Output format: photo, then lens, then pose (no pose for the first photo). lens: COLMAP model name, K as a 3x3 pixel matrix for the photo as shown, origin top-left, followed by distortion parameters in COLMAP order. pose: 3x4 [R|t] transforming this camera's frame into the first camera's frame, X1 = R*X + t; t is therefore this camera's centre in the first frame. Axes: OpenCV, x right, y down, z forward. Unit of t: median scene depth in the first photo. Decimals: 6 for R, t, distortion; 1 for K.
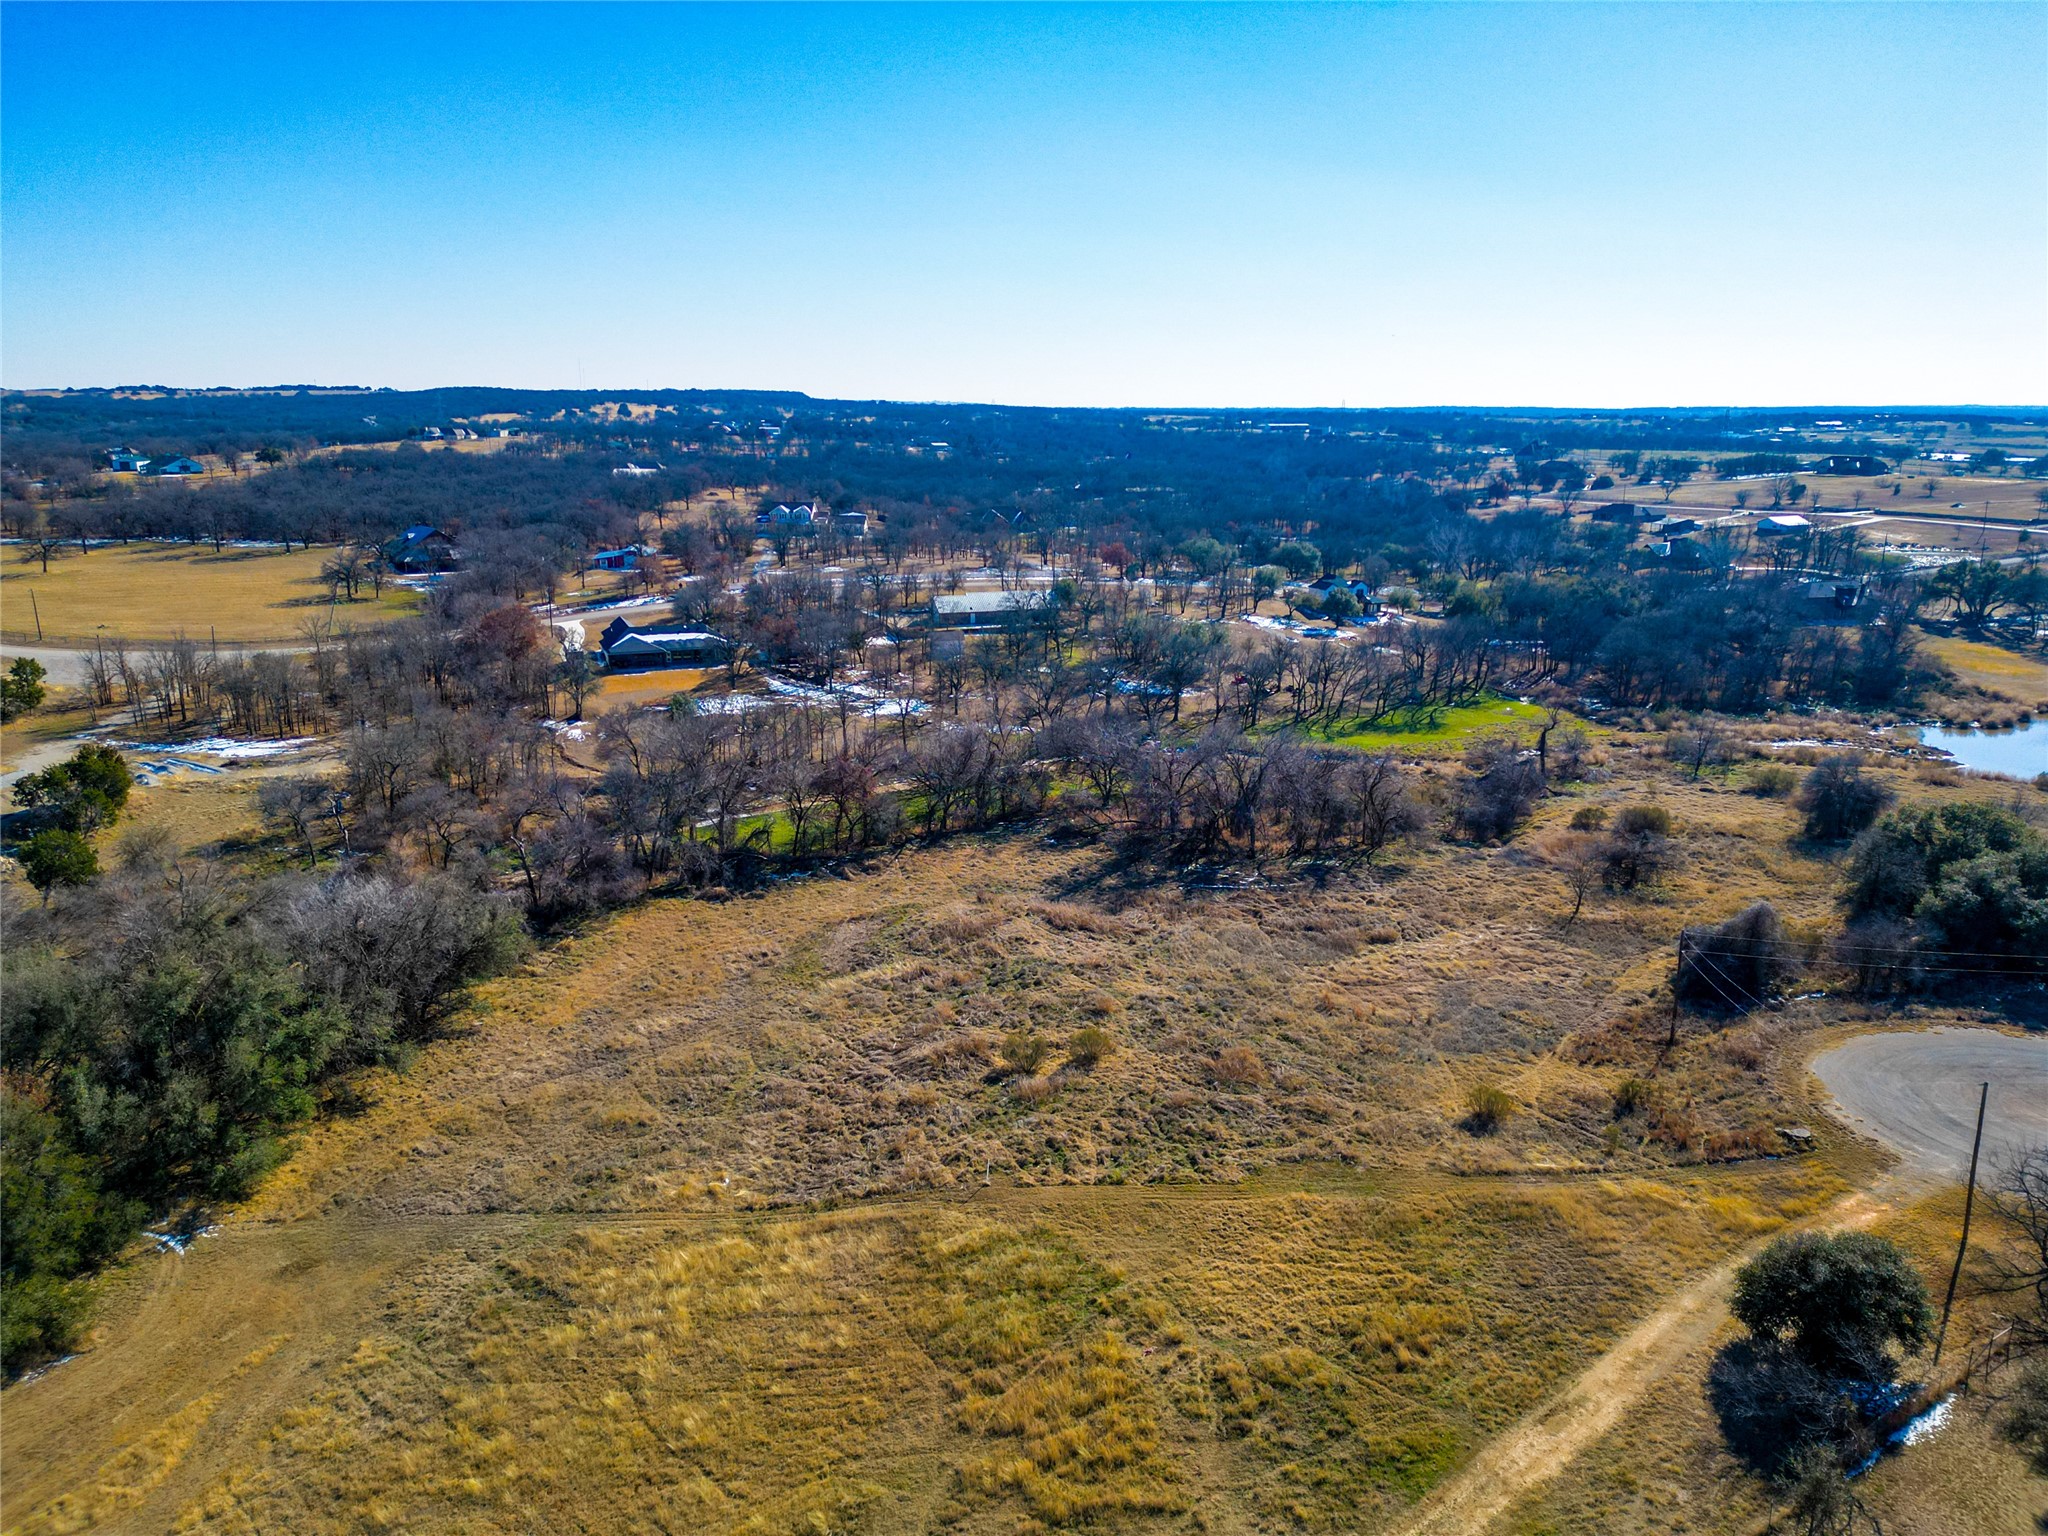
lens RADIAL K [[1774.2, 0, 1023.2], [0, 1774.2, 769.4], [0, 0, 1]] dist [0.014067, 0.005362]
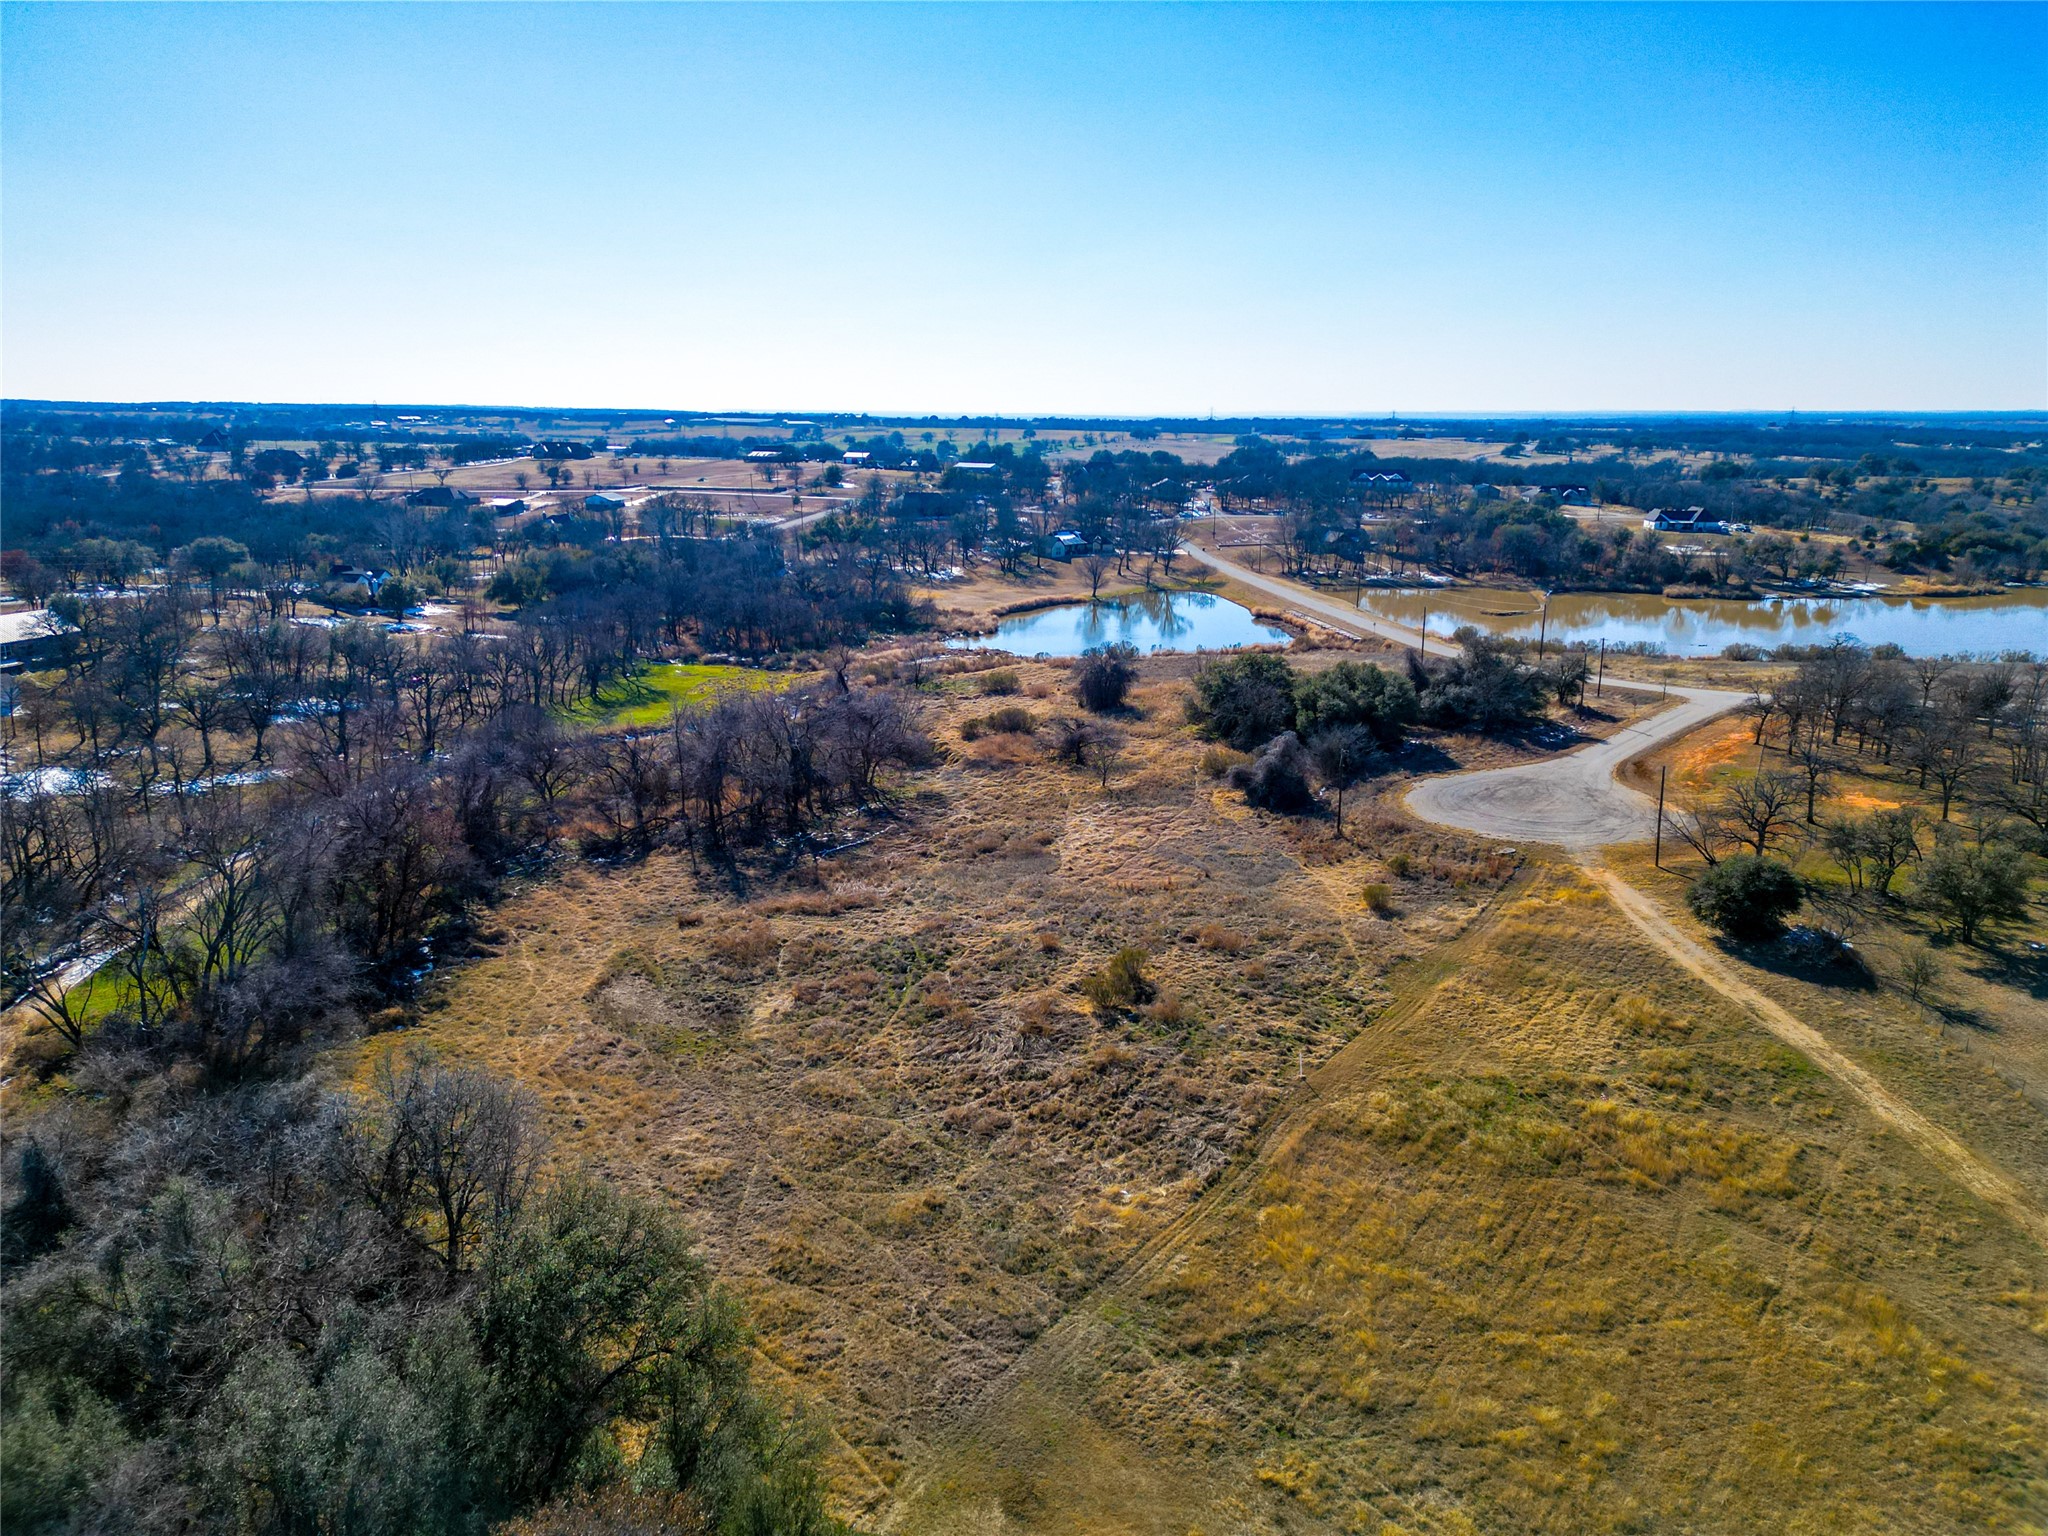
lens RADIAL K [[1425.2, 0, 1023.1], [0, 1425.2, 766.9], [0, 0, 1]] dist [0.003303, -0.001602]
pose [[0.497349, -0.201218, 0.843893, -0.852371], [0.154477, 0.977726, 0.142088, -0.138320], [-0.853686, 0.059694, 0.517355, 0.610379]]
